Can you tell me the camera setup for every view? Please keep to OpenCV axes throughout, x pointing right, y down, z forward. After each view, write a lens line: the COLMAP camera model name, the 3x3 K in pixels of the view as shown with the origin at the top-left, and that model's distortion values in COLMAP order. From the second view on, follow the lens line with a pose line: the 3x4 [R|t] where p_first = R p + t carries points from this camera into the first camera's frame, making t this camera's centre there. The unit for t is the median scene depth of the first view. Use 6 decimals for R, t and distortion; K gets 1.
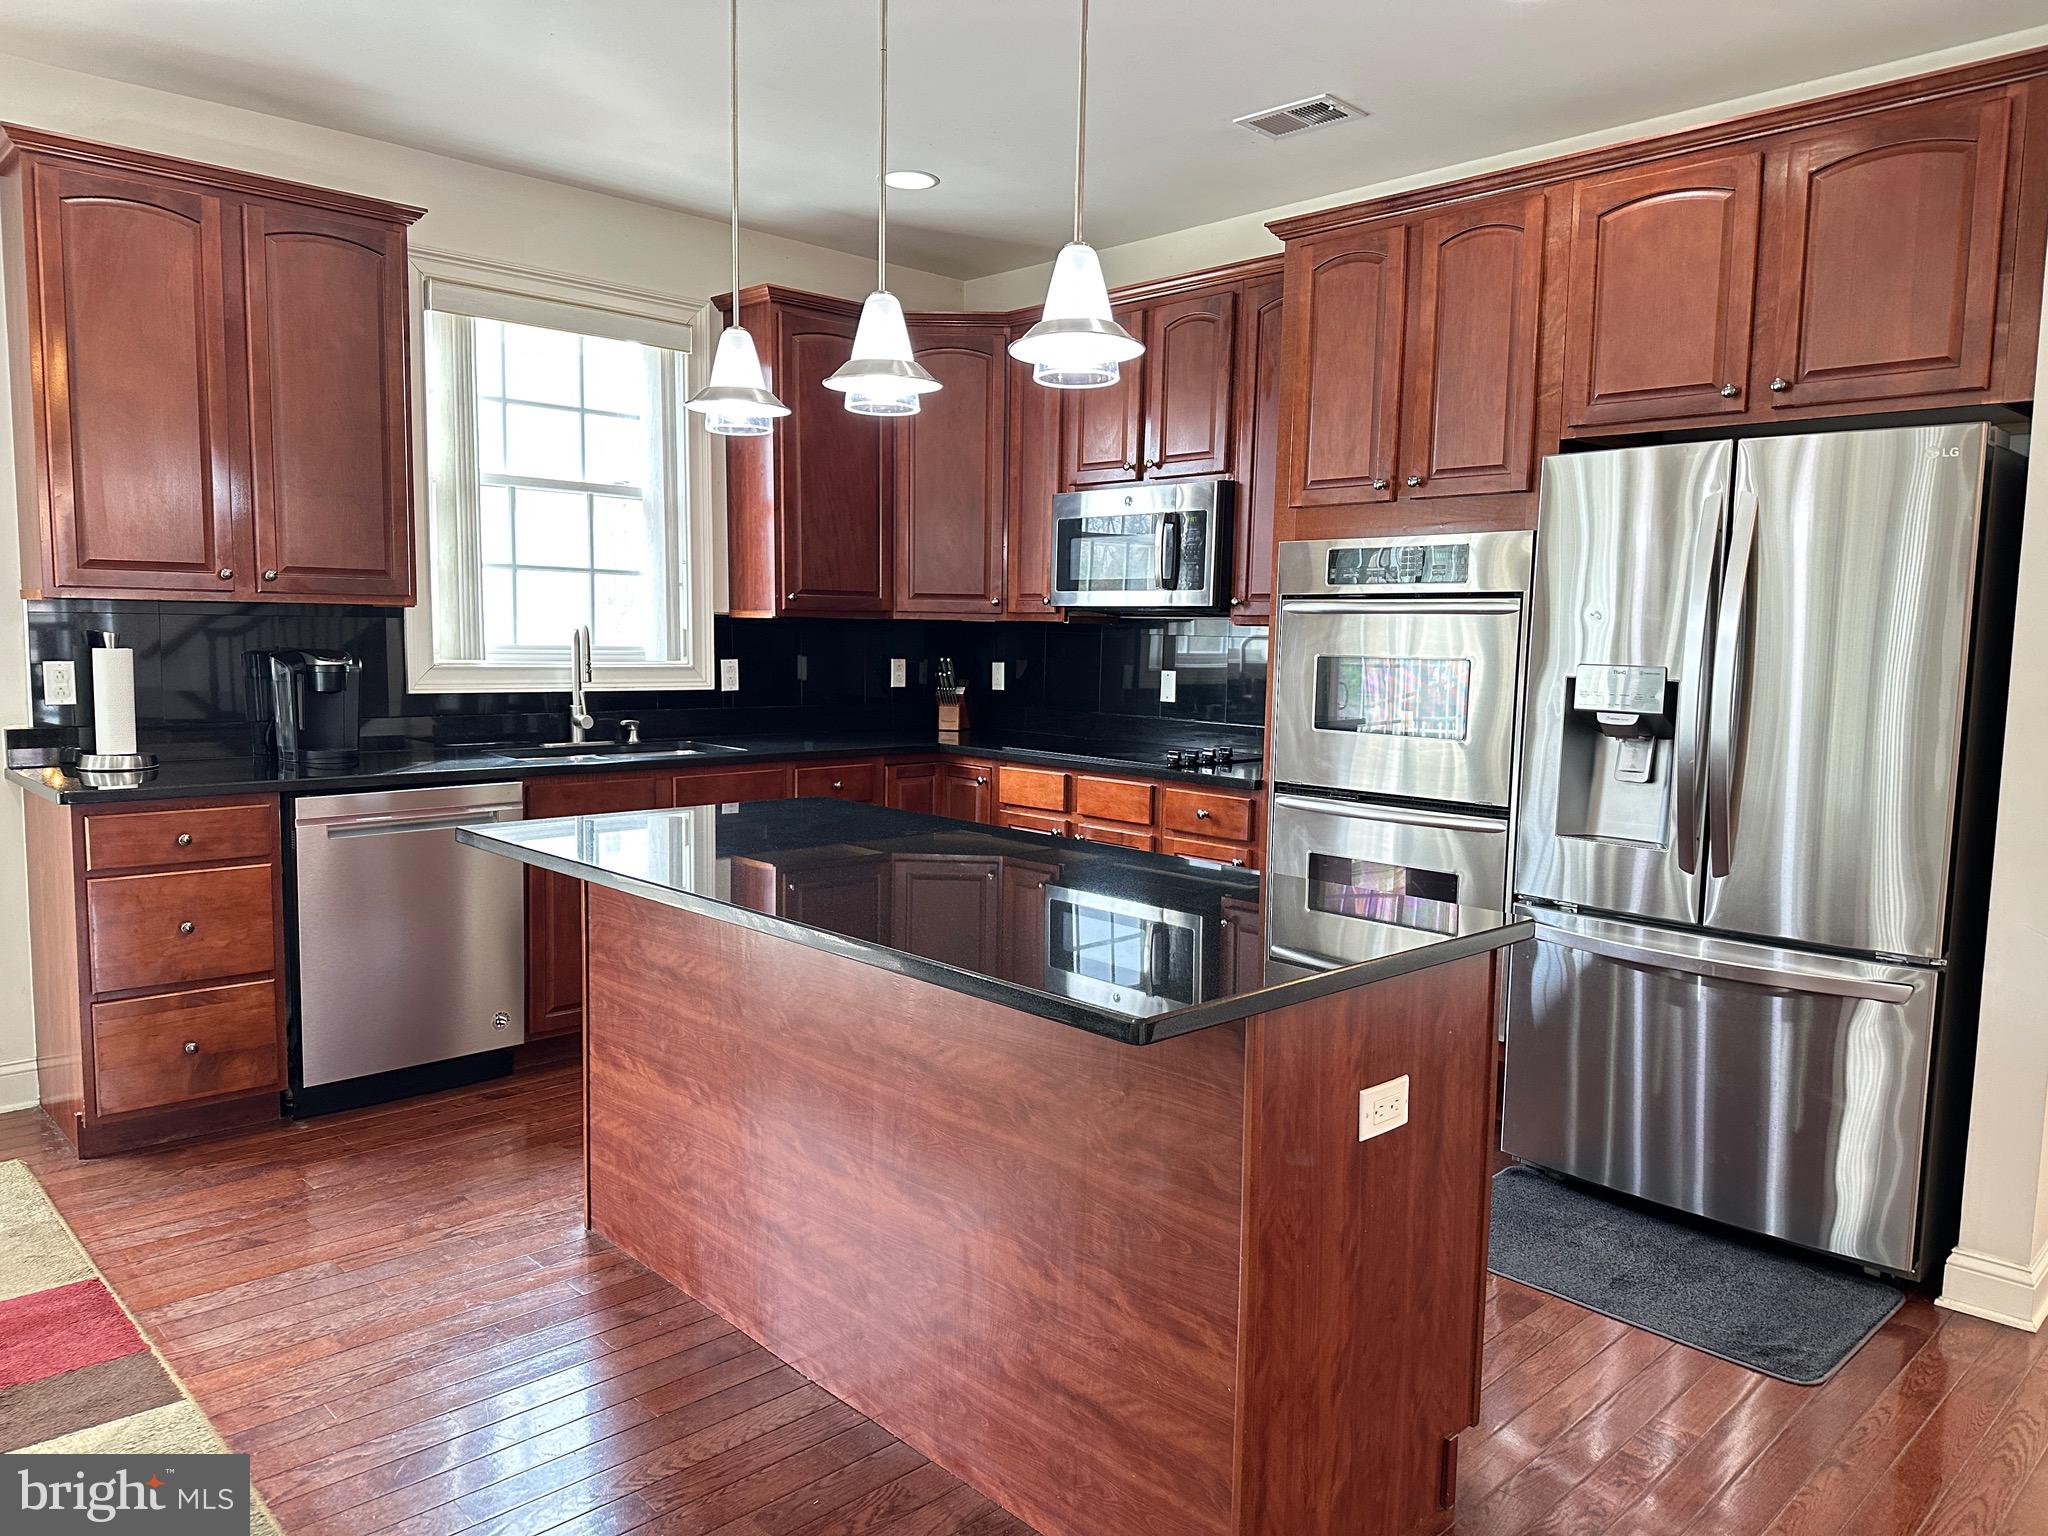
lens RADIAL K [[1427.9, 0, 1039.9], [0, 1427.9, 780.6], [0, 0, 1]] dist [0.038948, -0.054961]
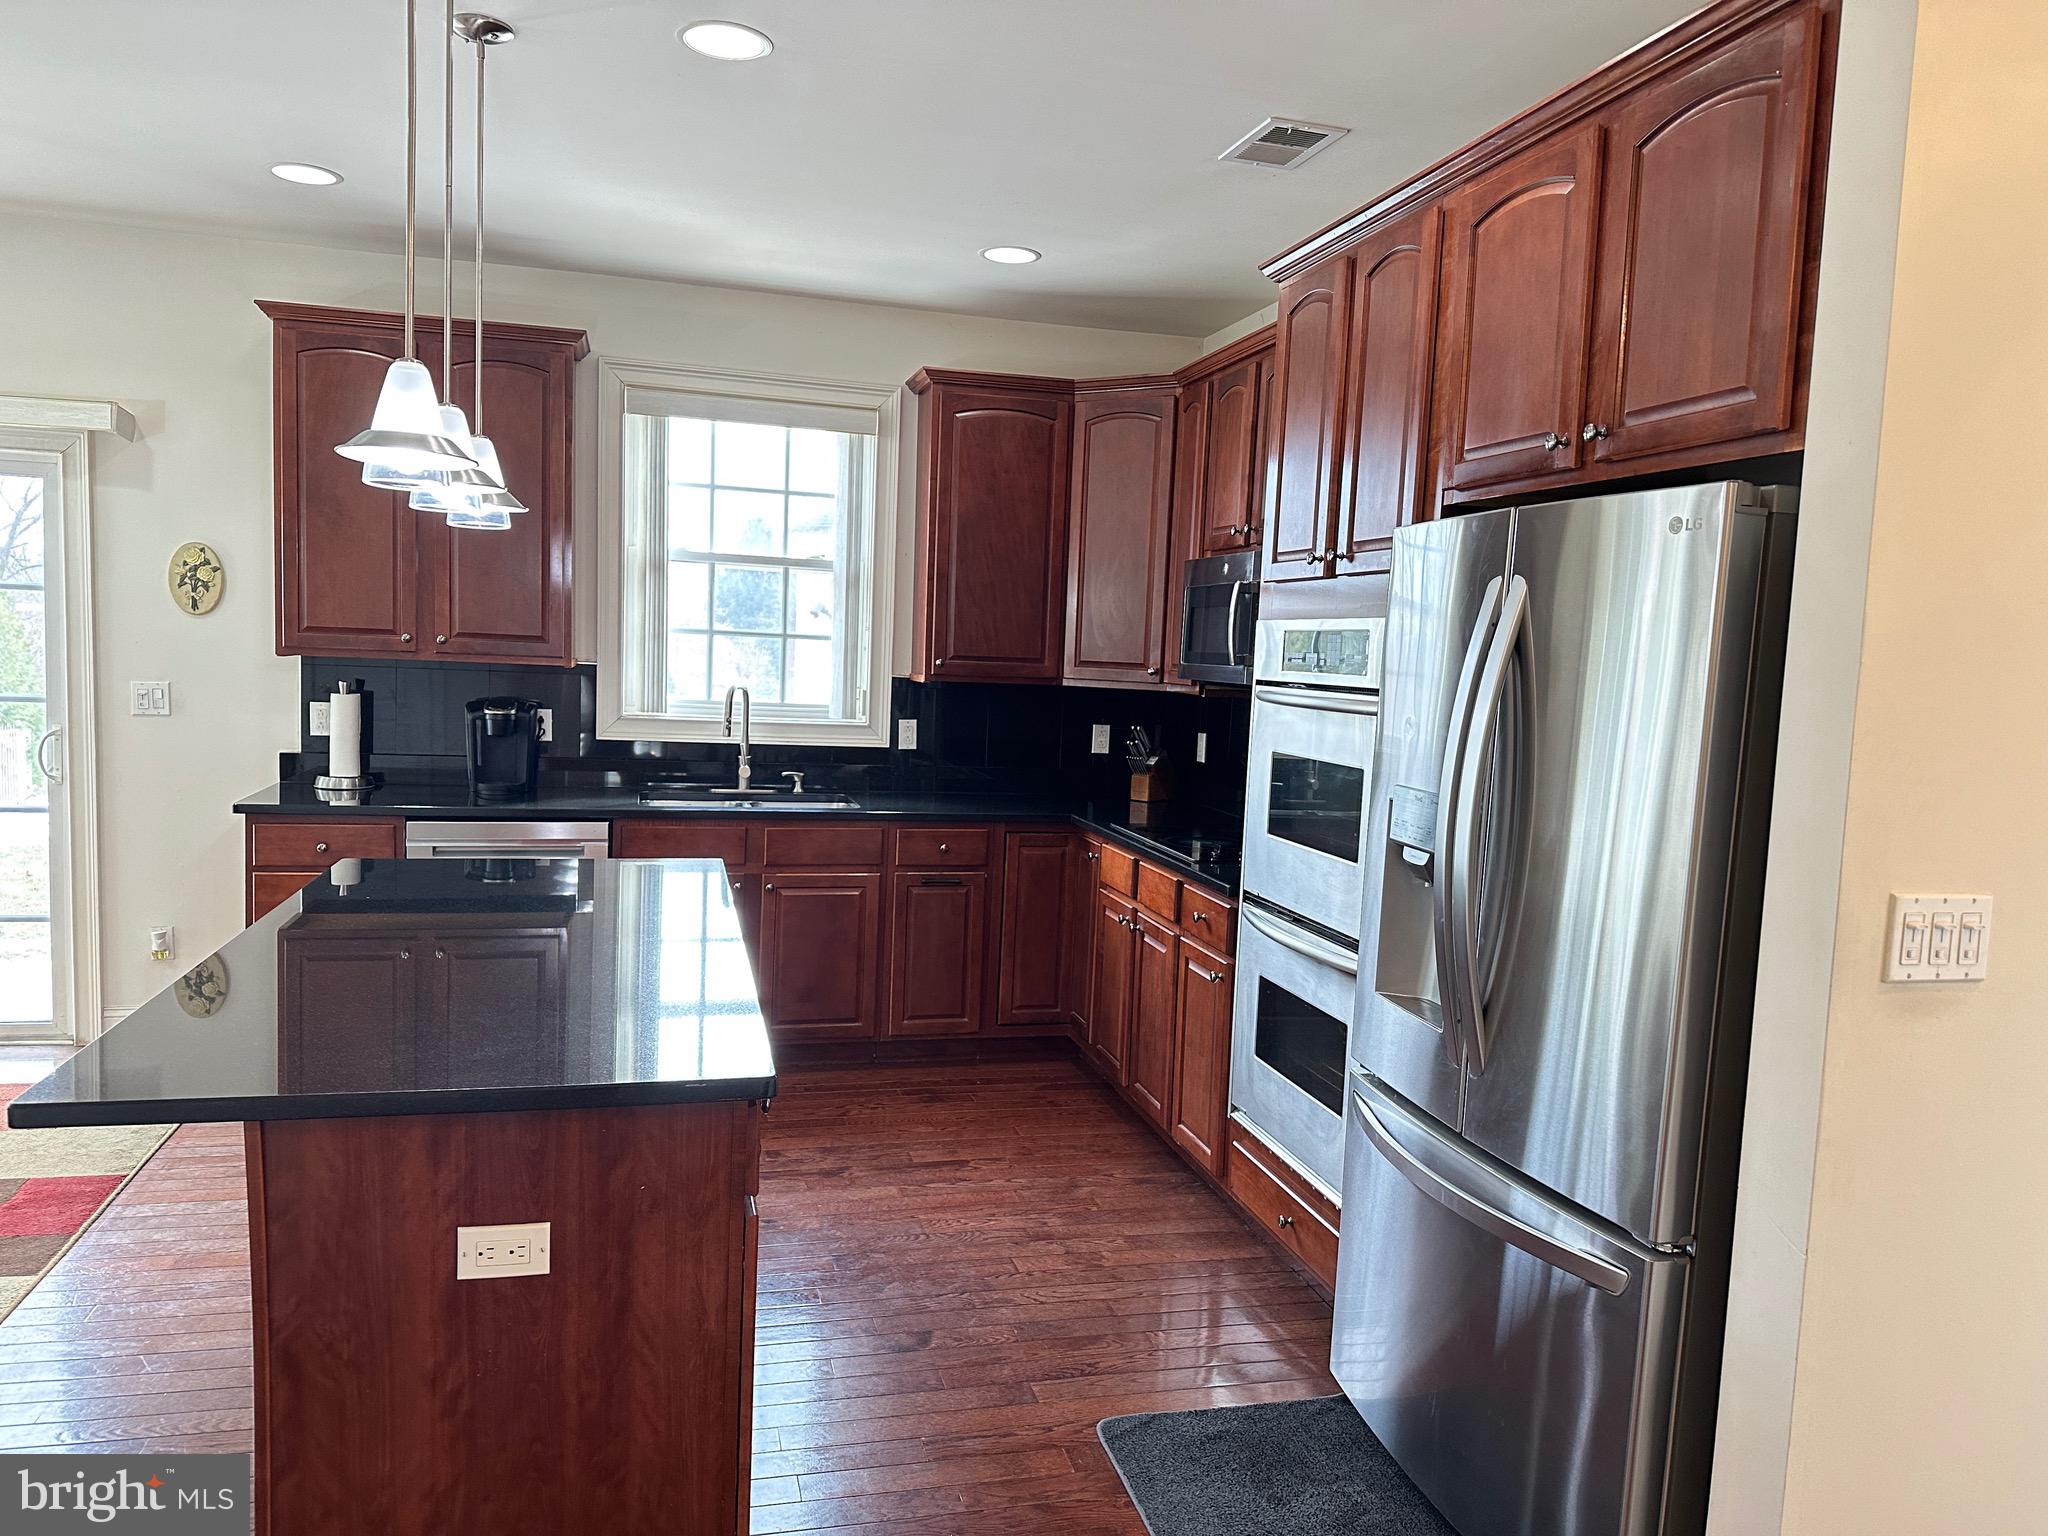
lens RADIAL K [[1427.9, 0, 1039.9], [0, 1427.9, 780.6], [0, 0, 1]] dist [0.038948, -0.054961]
pose [[0.876894, 0.064586, -0.476326, 0.536699], [-0.079023, 0.996819, -0.010316, -0.053012], [0.474144, 0.046686, 0.879208, 0.177082]]
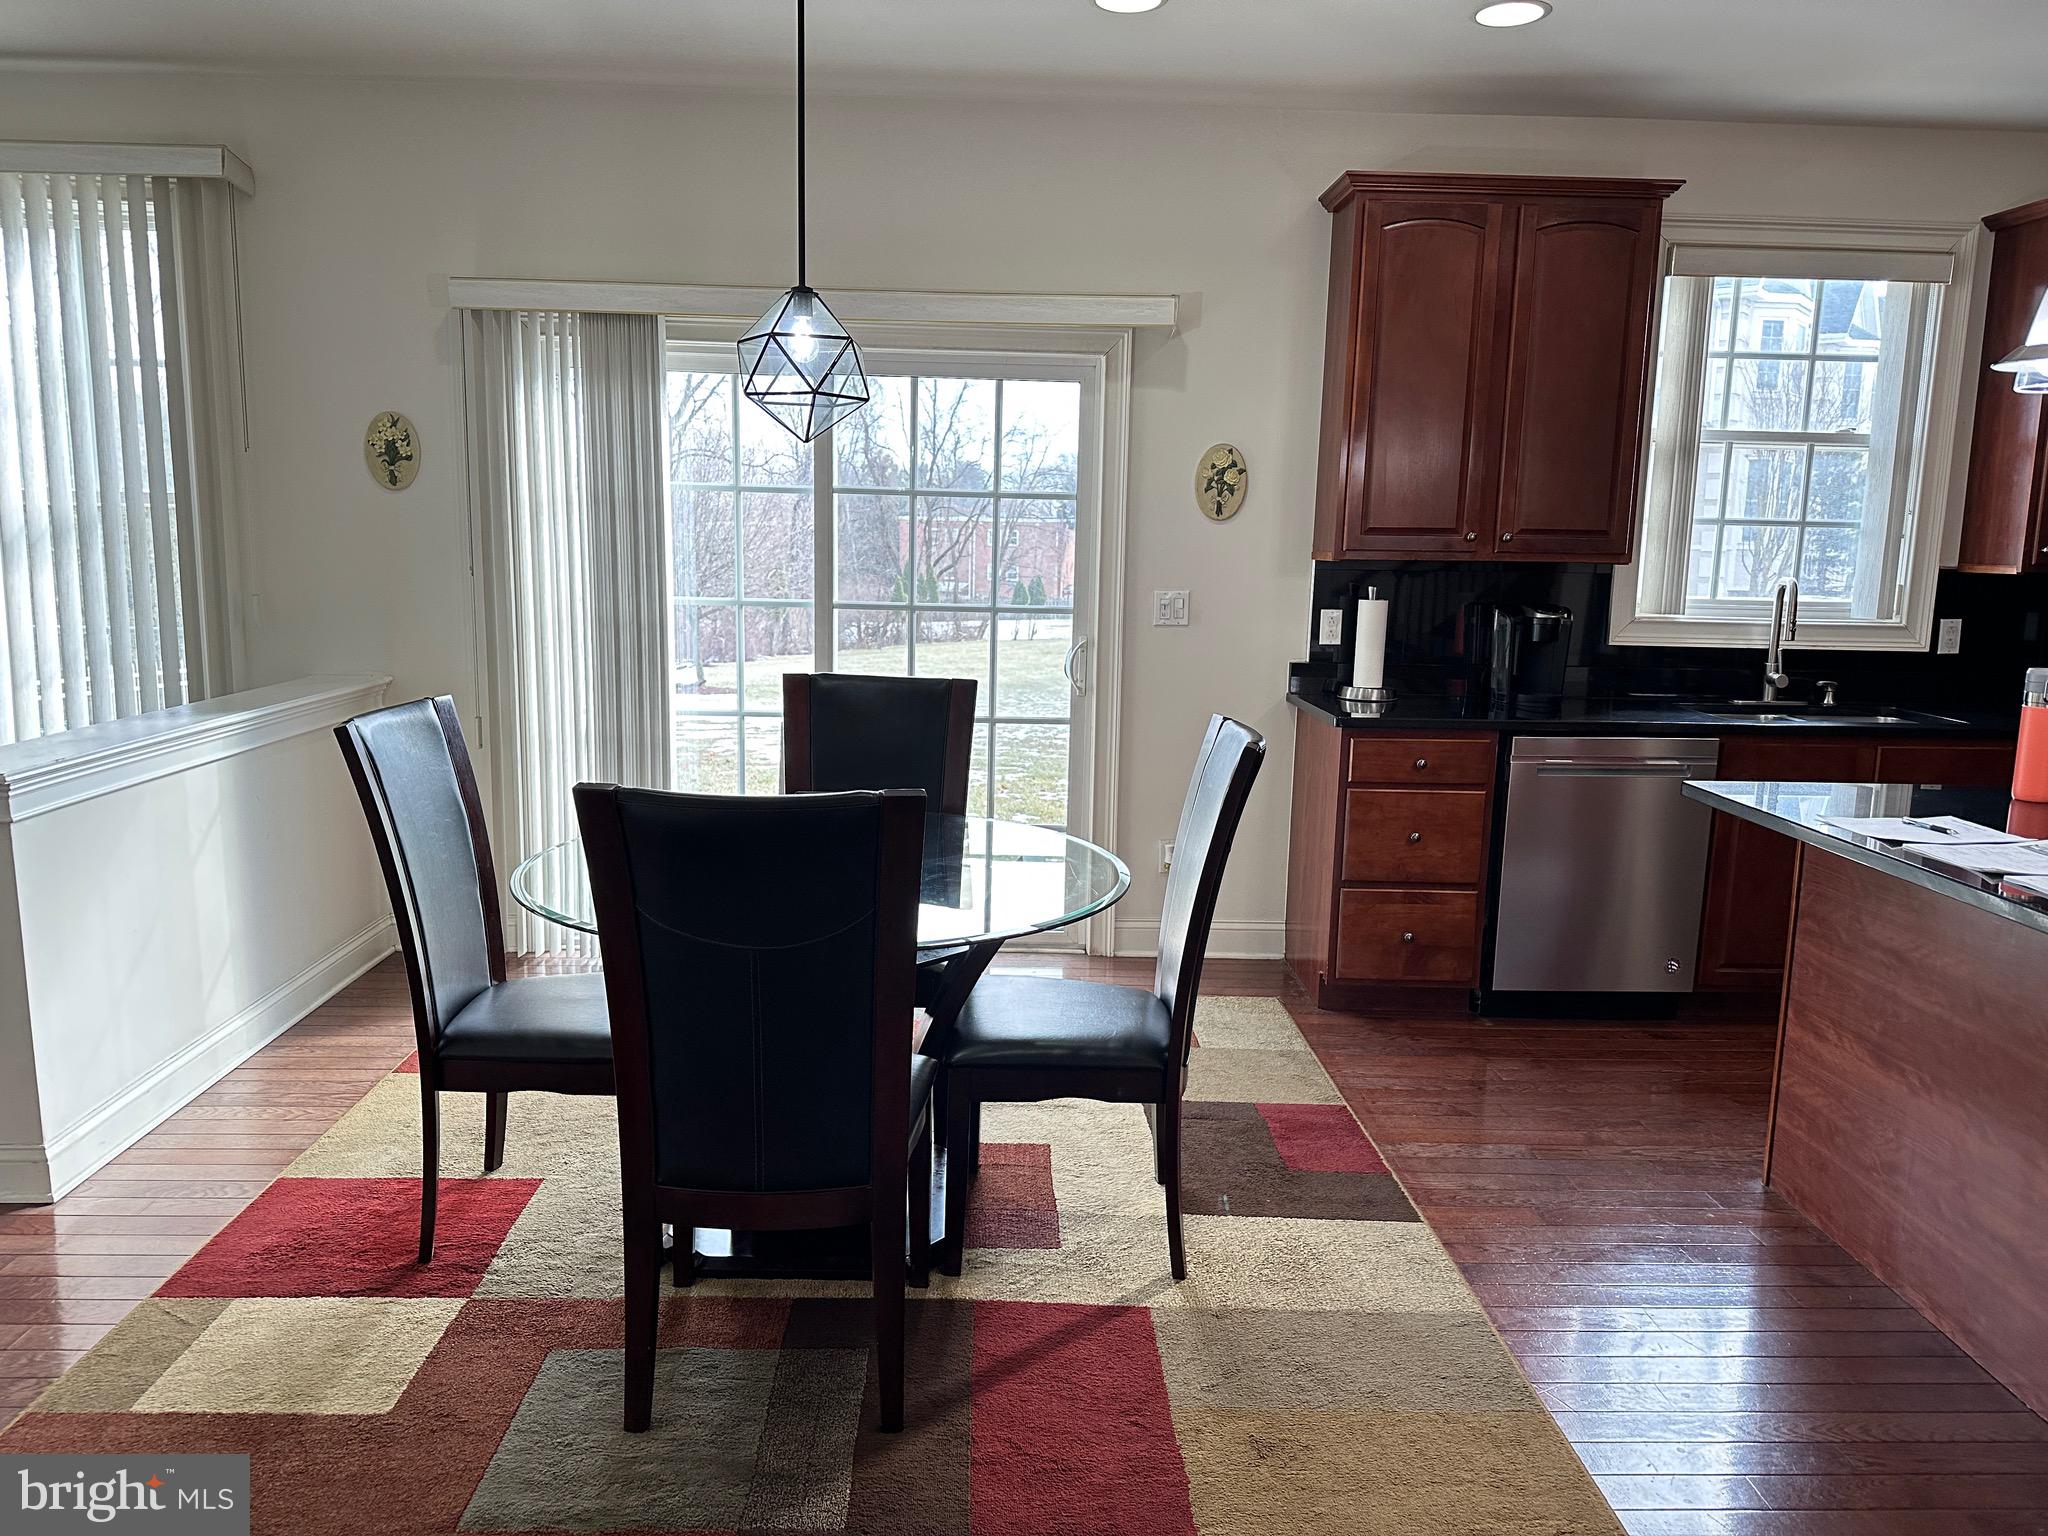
lens RADIAL K [[1427.9, 0, 1039.9], [0, 1427.9, 780.6], [0, 0, 1]] dist [0.038948, -0.054961]
pose [[0.736426, 0.107141, -0.667980, -0.033939], [-0.077366, 0.994239, 0.074178, -0.008618], [0.672080, -0.002948, 0.740473, -0.087198]]
